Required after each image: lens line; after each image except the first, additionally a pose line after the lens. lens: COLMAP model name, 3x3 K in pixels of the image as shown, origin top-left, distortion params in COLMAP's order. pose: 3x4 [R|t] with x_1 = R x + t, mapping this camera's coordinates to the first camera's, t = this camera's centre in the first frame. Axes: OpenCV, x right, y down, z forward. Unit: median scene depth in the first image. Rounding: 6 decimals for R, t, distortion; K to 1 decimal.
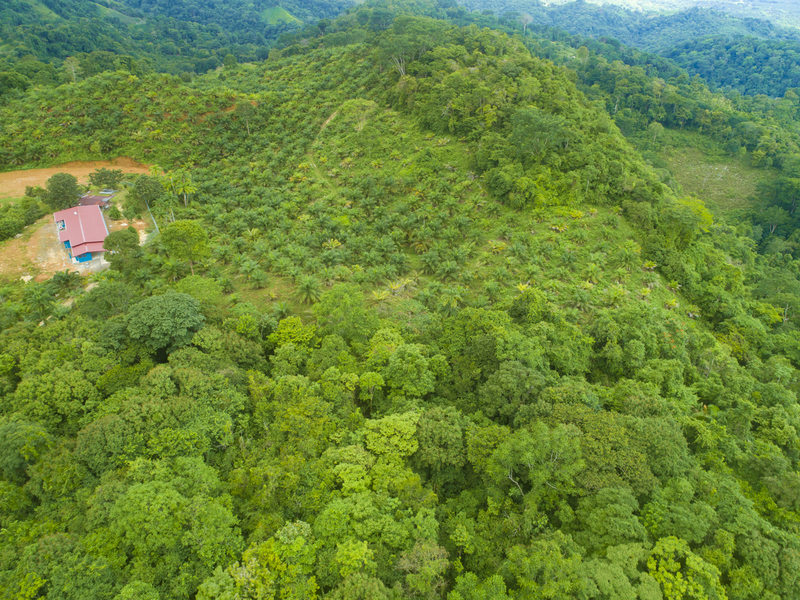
lens RADIAL K [[610.4, 0, 400.3], [0, 610.4, 300.2], [0, 0, 1]] dist [-0.023397, 0.017168]
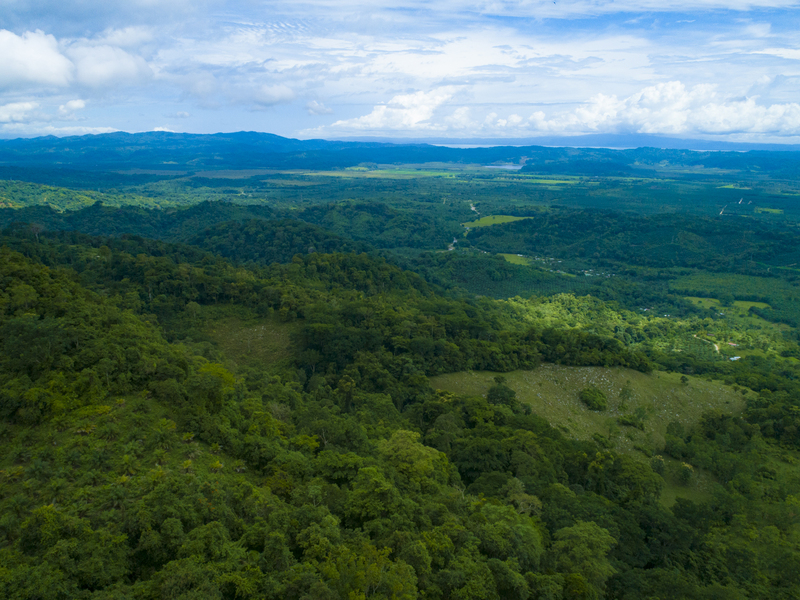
lens RADIAL K [[610.4, 0, 401.9], [0, 610.4, 301.2], [0, 0, 1]] dist [-0.023397, 0.017168]
pose [[0.751420, -0.184642, 0.633462, 0.067519], [0.359047, 0.919887, -0.157775, 0.019295], [-0.553582, 0.345998, 0.757517, -0.037104]]
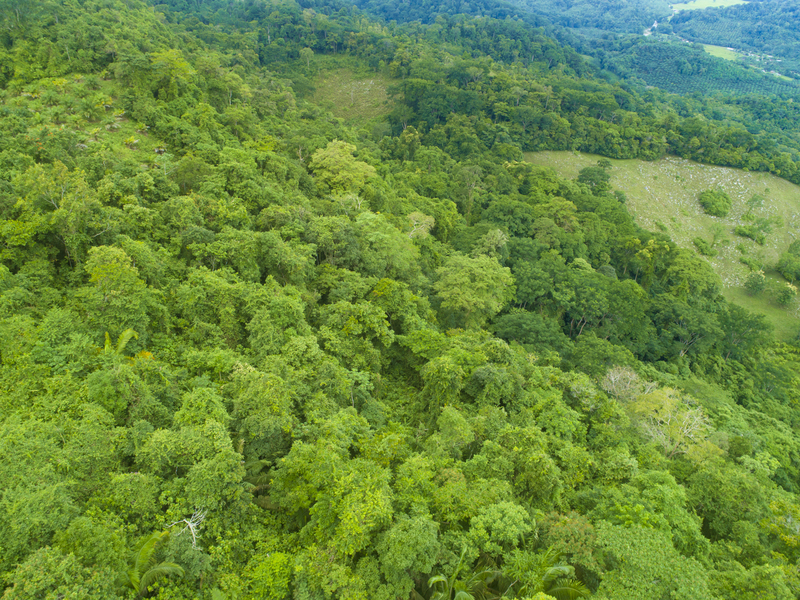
lens RADIAL K [[610.4, 0, 399.8], [0, 610.4, 300.4], [0, 0, 1]] dist [-0.023397, 0.017168]
pose [[0.916593, -0.224197, 0.331048, 0.377697], [0.208840, 0.974527, 0.081754, 0.229834], [-0.340944, -0.005799, 0.940066, -0.106356]]
